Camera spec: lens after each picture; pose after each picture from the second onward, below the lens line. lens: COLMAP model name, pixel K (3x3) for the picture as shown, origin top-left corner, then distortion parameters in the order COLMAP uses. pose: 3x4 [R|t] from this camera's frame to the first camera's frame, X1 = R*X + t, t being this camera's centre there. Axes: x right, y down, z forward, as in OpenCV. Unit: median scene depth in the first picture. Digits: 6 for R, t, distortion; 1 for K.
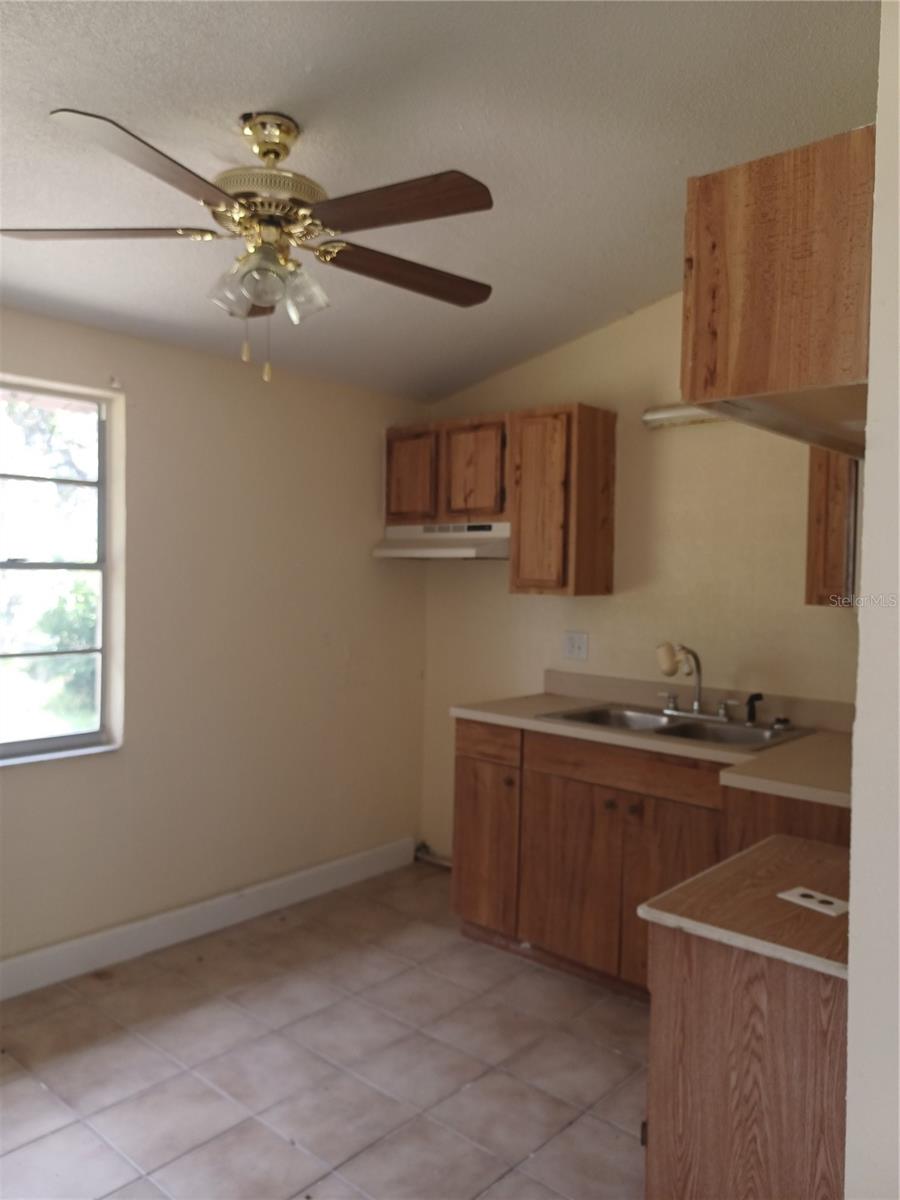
lens RADIAL K [[879.3, 0, 447.9], [0, 879.3, 601.6], [0, 0, 1]] dist [0.052660, -0.075350]
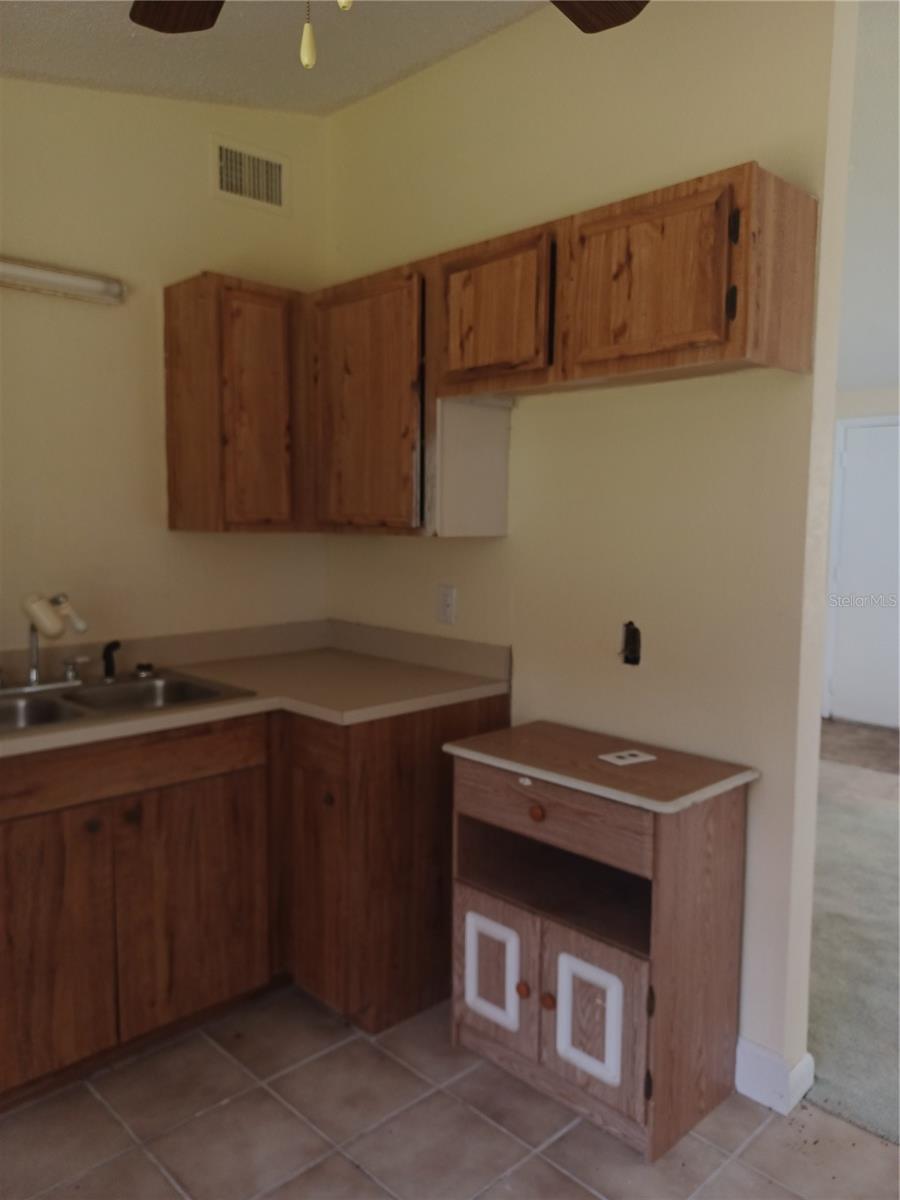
lens RADIAL K [[879.3, 0, 459.0], [0, 879.3, 595.2], [0, 0, 1]] dist [0.052660, -0.075350]
pose [[0.072562, -0.112730, 0.990973, -0.447081], [0.026673, 0.993456, 0.111060, -0.024022], [-0.997007, 0.018374, 0.075094, 0.604749]]
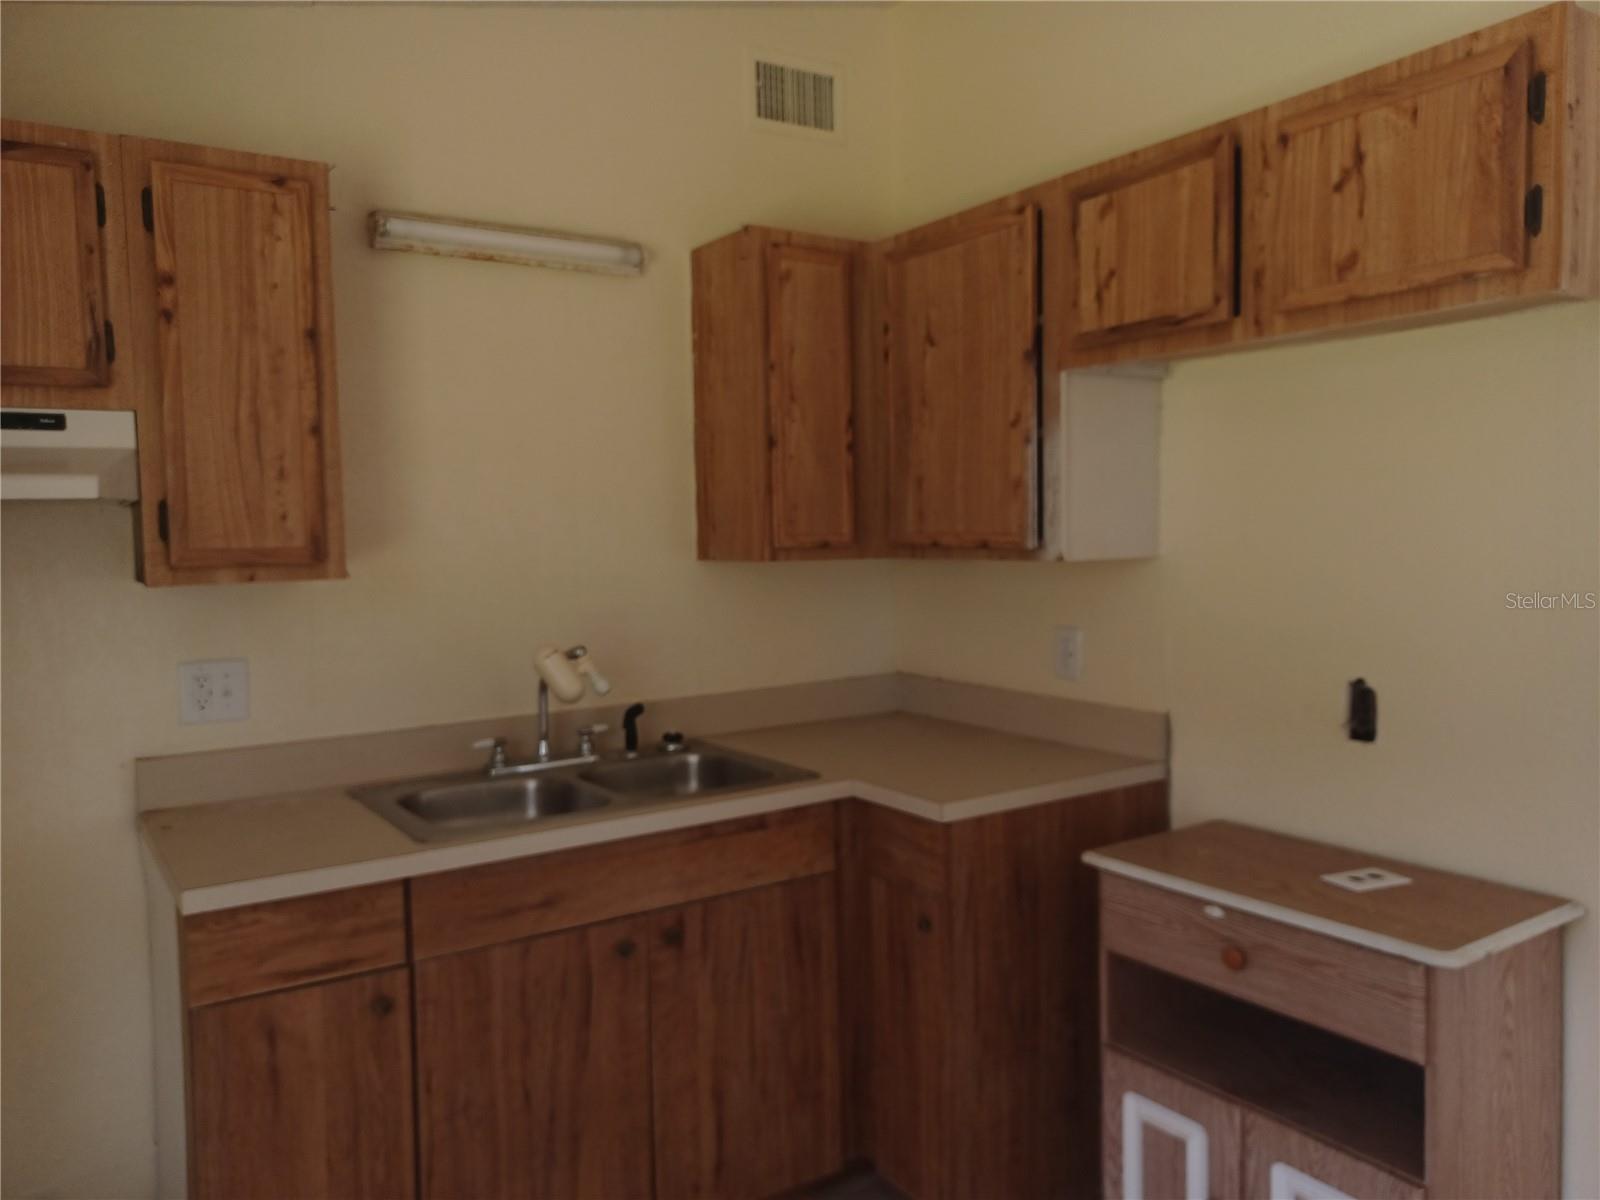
lens RADIAL K [[1172.4, 0, 807.4], [0, 1172.4, 592.9], [0, 0, 1]] dist [0.052660, -0.075350]
pose [[0.253589, -0.083292, 0.963719, -0.439612], [0.057961, 0.995804, 0.070813, -0.032112], [-0.965574, 0.037900, 0.257353, 0.646804]]
